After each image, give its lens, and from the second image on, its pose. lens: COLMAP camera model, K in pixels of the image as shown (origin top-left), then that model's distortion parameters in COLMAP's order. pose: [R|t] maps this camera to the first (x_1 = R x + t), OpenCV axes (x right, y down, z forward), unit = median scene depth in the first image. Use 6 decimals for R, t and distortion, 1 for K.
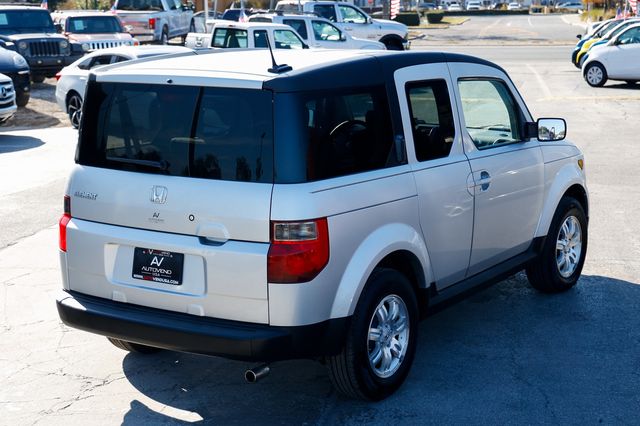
lens RADIAL K [[1168.5, 0, 317.5], [0, 1168.5, 217.8], [0, 0, 1]] dist [0.263624, 0.000000]
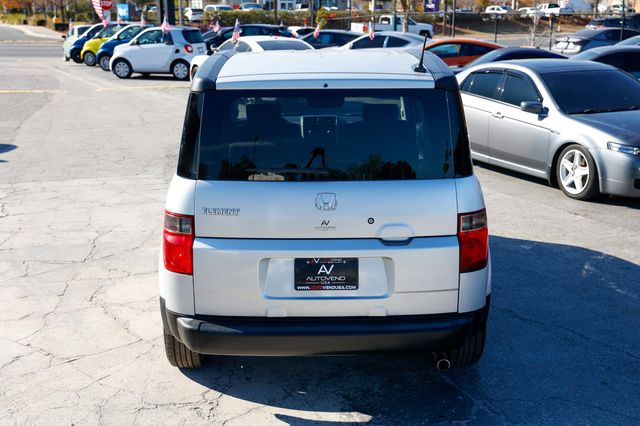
lens RADIAL K [[904.7, 0, 320.8], [0, 904.7, 216.0], [0, 0, 1]] dist [0.149651, 0.000000]
pose [[0.826182, -0.124228, 0.549537, -0.549634], [0.101450, 0.992247, 0.071786, -0.062069], [-0.554195, -0.003558, 0.832379, 0.370370]]
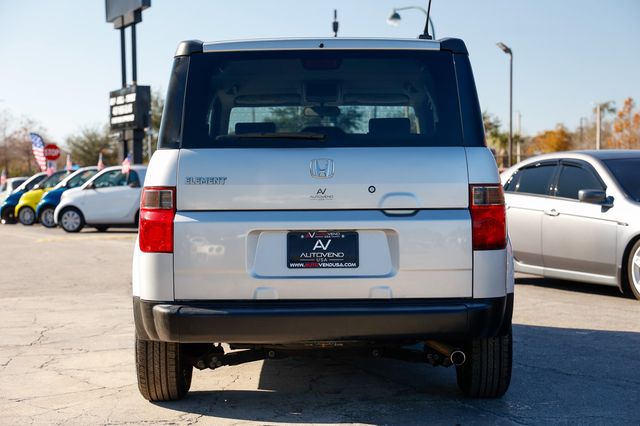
lens RADIAL K [[1284.7, 0, 321.2], [0, 1284.7, 209.5], [0, 0, 1]] dist [0.332468, 0.000000]
pose [[0.833907, -0.008051, 0.551847, -0.665596], [0.103241, 0.984519, -0.141647, 0.146889], [-0.542163, 0.175093, 0.821828, 0.205211]]
